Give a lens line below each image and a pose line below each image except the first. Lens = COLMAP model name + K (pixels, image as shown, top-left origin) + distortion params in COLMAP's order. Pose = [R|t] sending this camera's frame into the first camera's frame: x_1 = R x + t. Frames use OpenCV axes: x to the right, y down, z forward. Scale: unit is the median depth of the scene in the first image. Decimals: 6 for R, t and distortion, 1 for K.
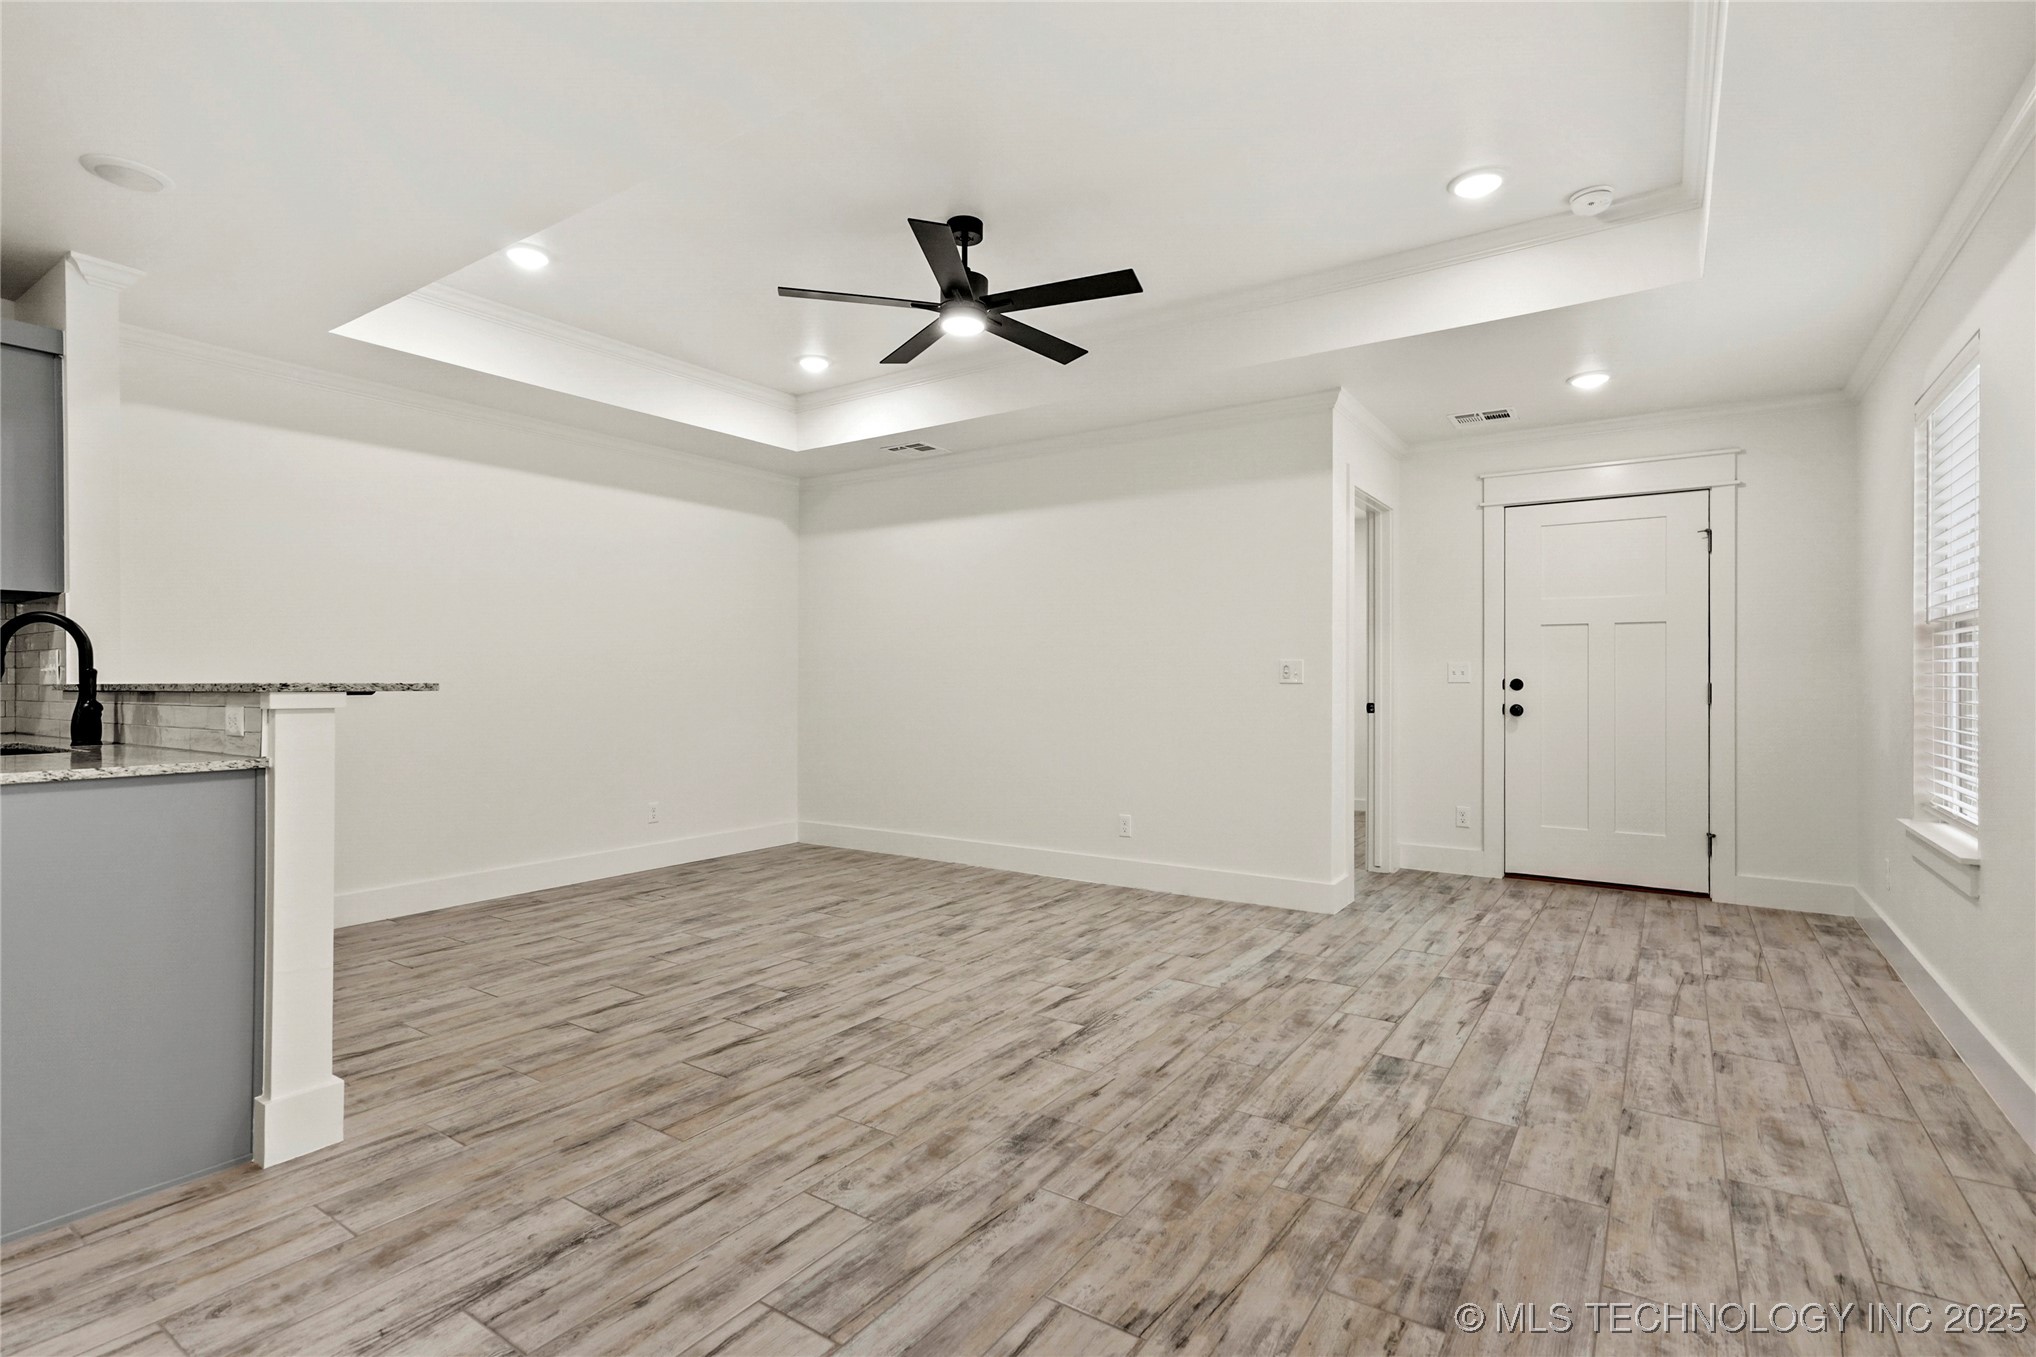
lens RADIAL K [[966.0, 0, 1018.0], [0, 966.0, 678.5], [0, 0, 1]] dist [0.000928, 0.007853]
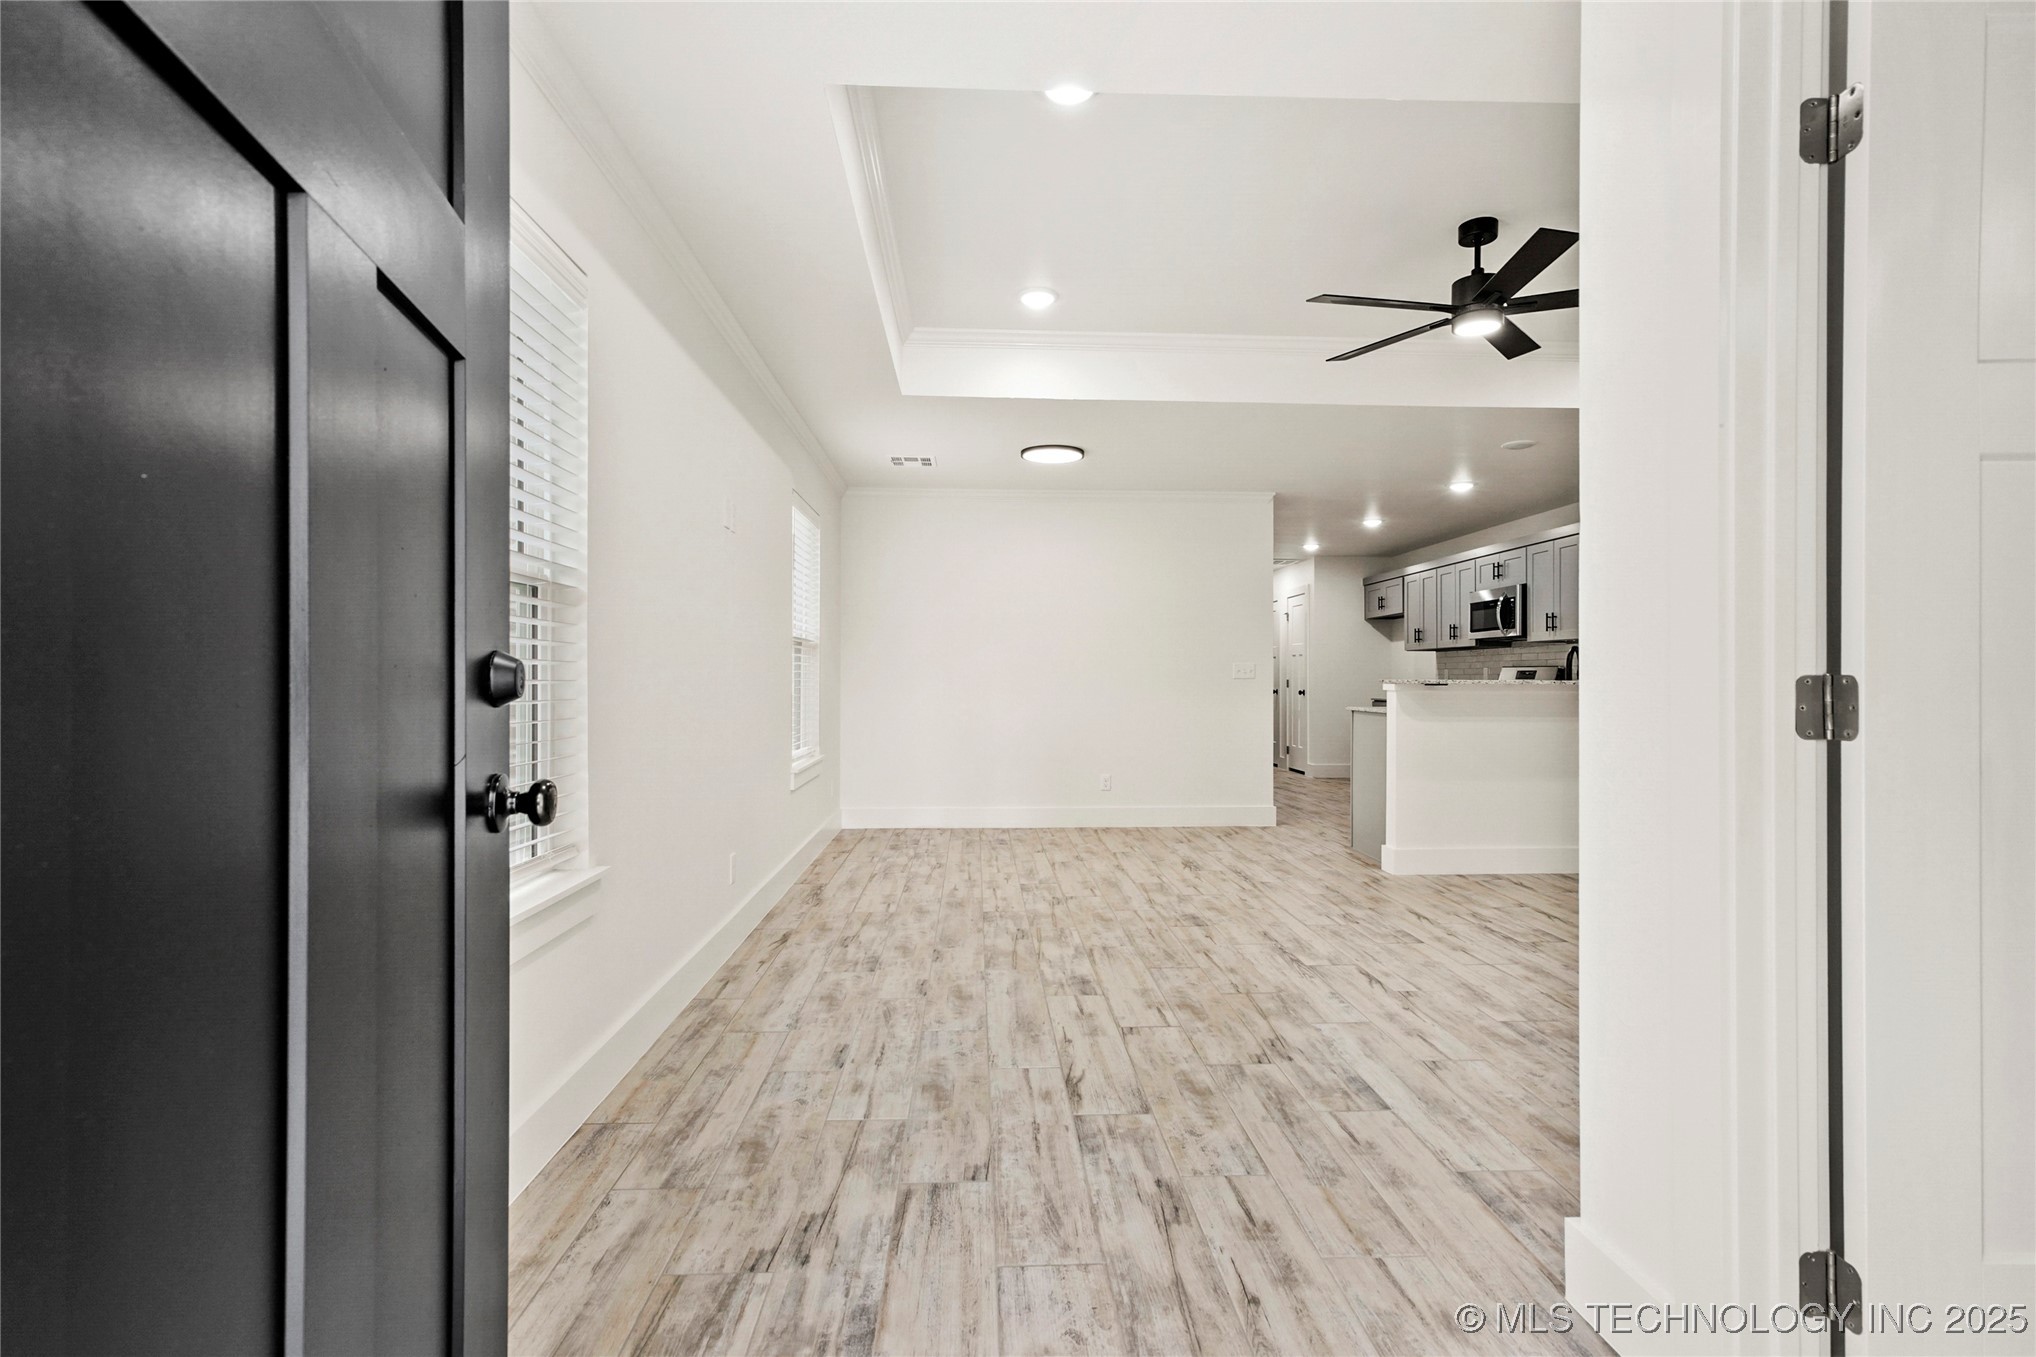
lens RADIAL K [[966.0, 0, 1018.0], [0, 966.0, 678.5], [0, 0, 1]] dist [0.000928, 0.007853]
pose [[-0.802775, -0.002957, -0.596274, 1.070513], [0.001088, 0.999979, -0.006424, 0.009740], [0.596280, -0.005806, -0.802755, 1.744698]]
